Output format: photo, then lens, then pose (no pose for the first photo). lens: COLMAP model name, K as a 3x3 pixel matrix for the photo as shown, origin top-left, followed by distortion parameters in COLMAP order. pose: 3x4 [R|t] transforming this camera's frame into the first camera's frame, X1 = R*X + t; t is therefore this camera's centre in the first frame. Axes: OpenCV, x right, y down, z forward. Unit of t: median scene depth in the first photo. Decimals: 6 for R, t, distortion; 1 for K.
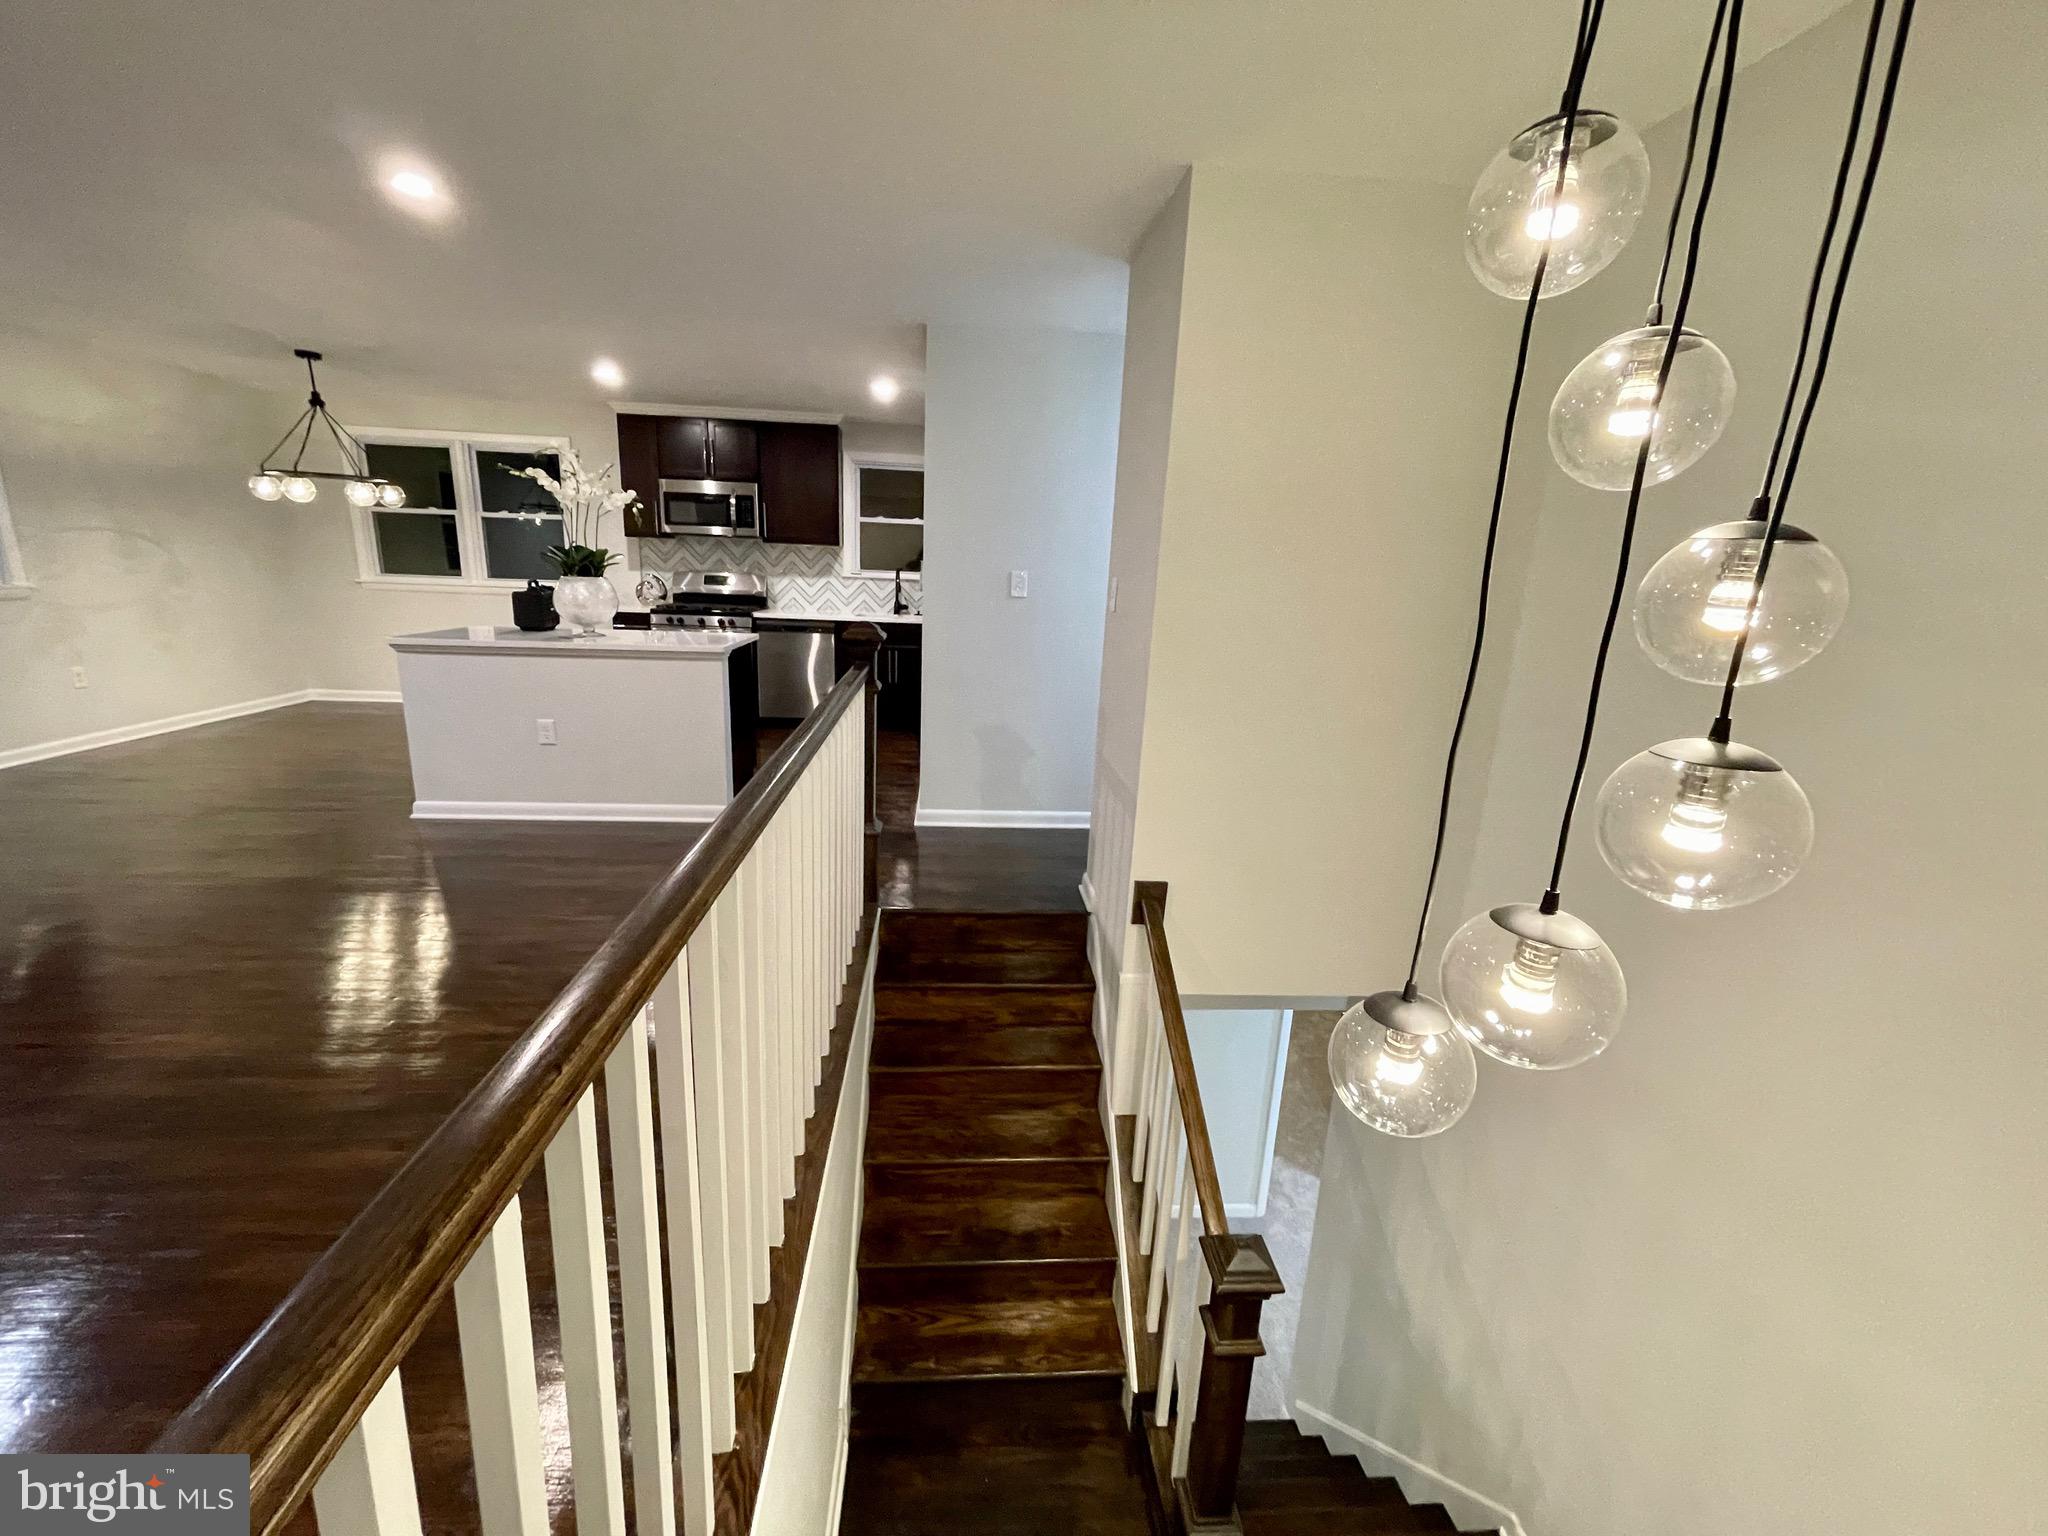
lens RADIAL K [[825.8, 0, 1024.0], [0, 825.8, 768.0], [0, 0, 1]] dist [0.000654, 0.000376]
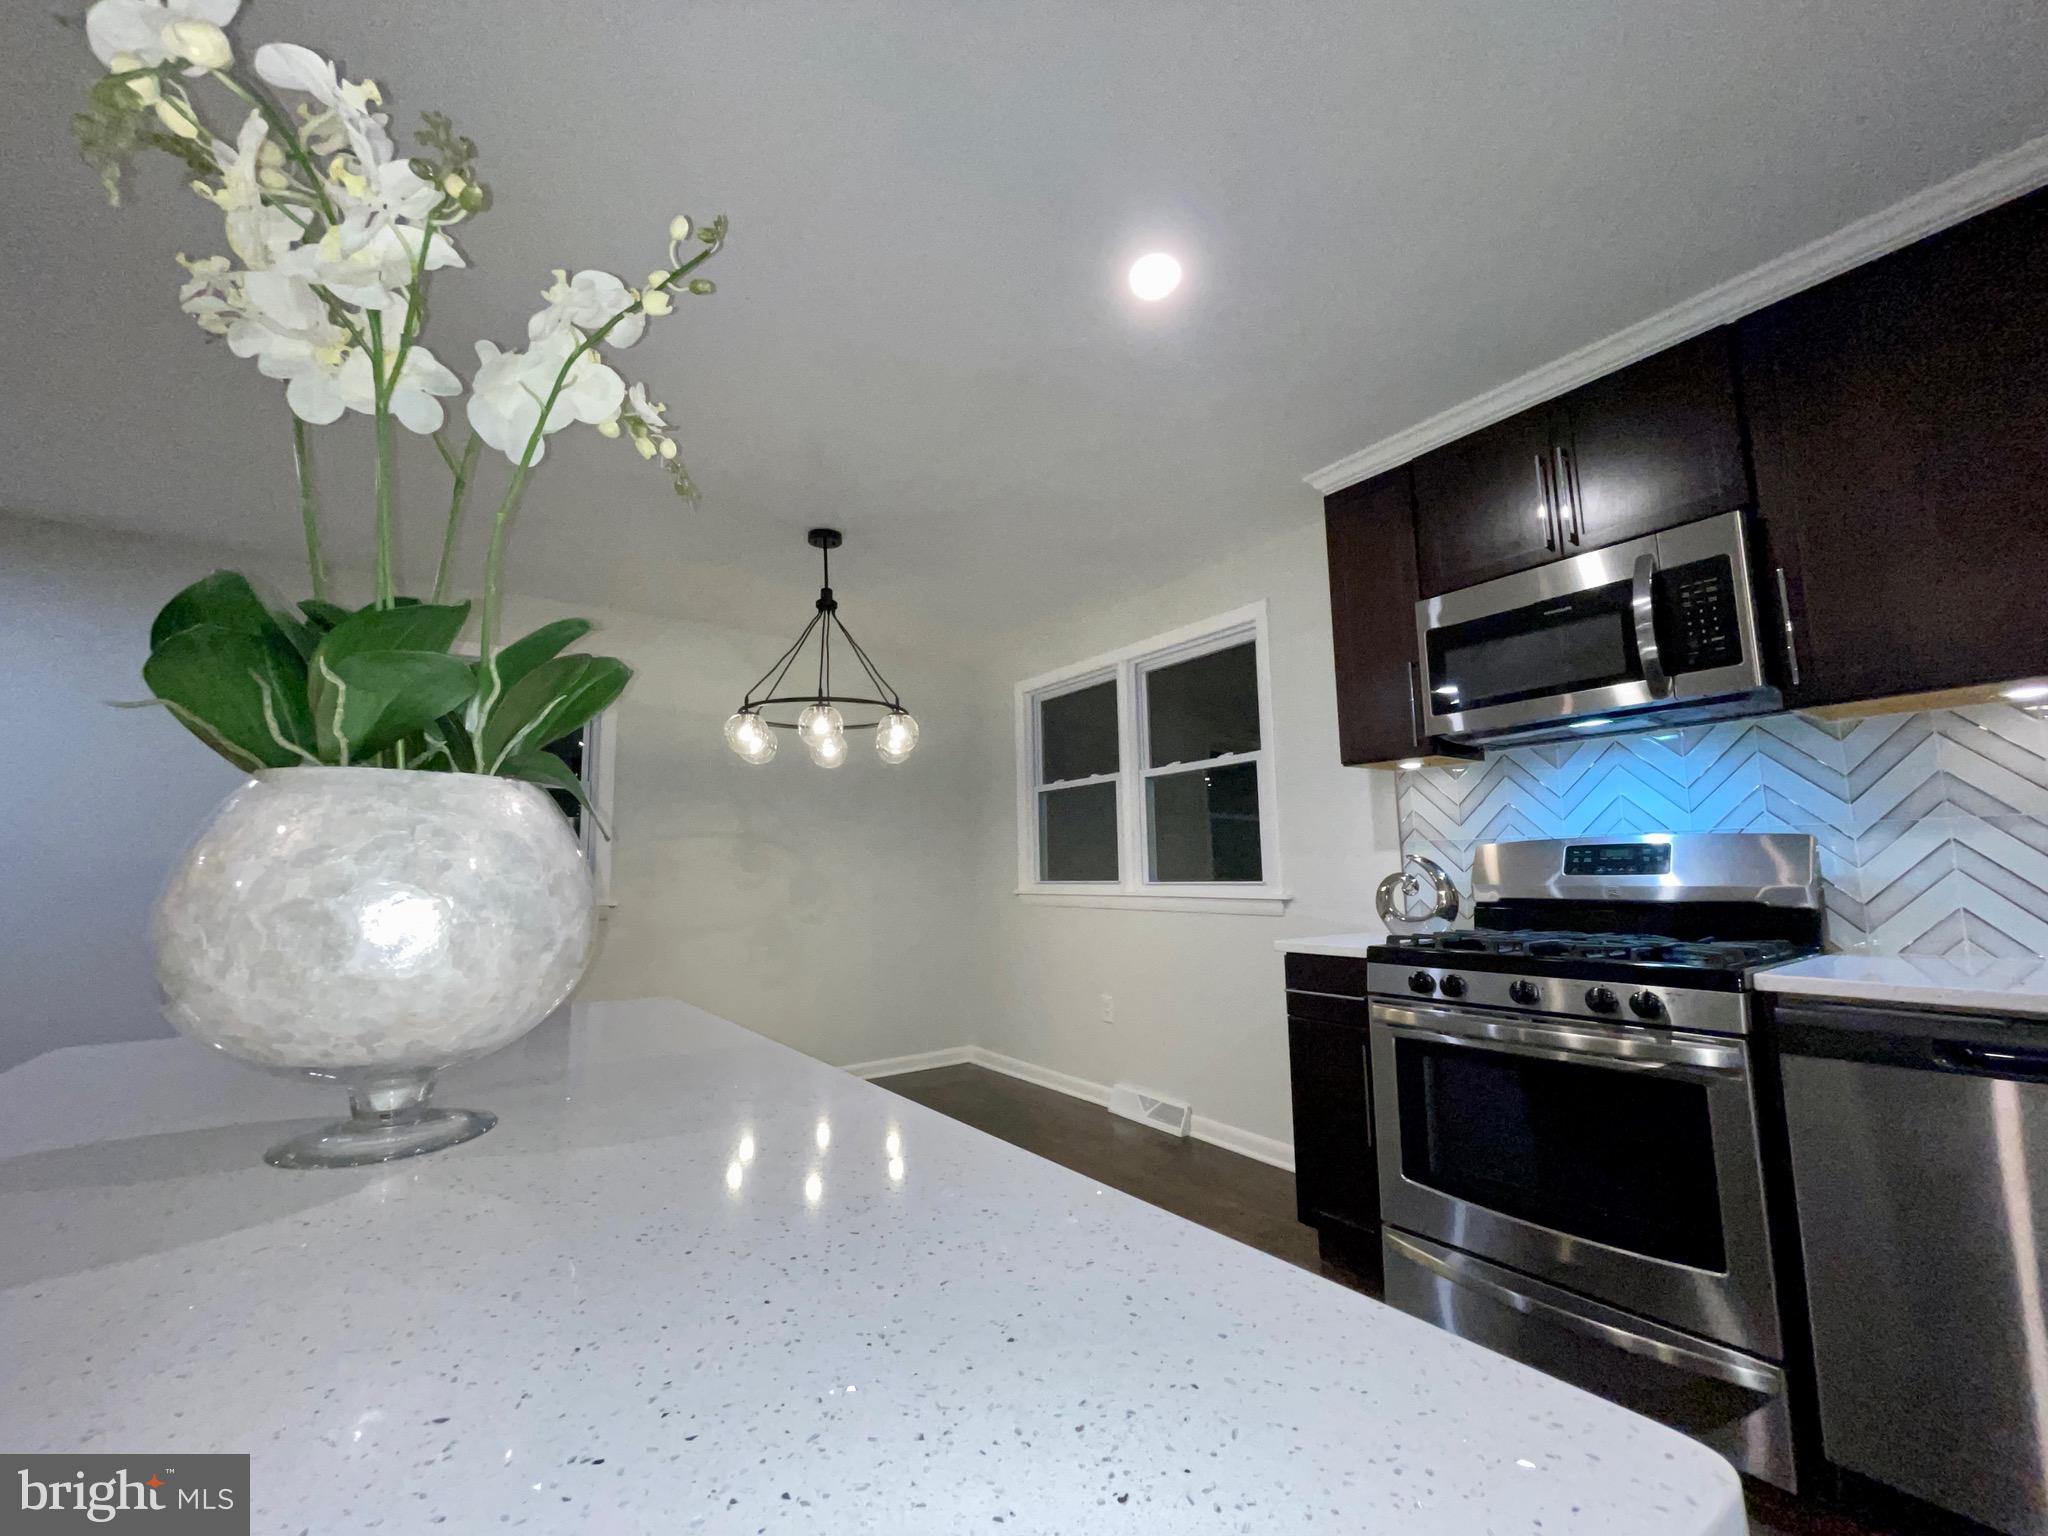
lens RADIAL K [[831.0, 0, 966.5], [0, 831.0, 766.8], [0, 0, 1]] dist [-0.029468, 0.000008]
pose [[0.448004, -0.161081, -0.879400, -0.207261], [-0.185031, 0.945632, -0.267476, -0.134215], [0.874675, 0.282546, 0.393842, 0.665661]]
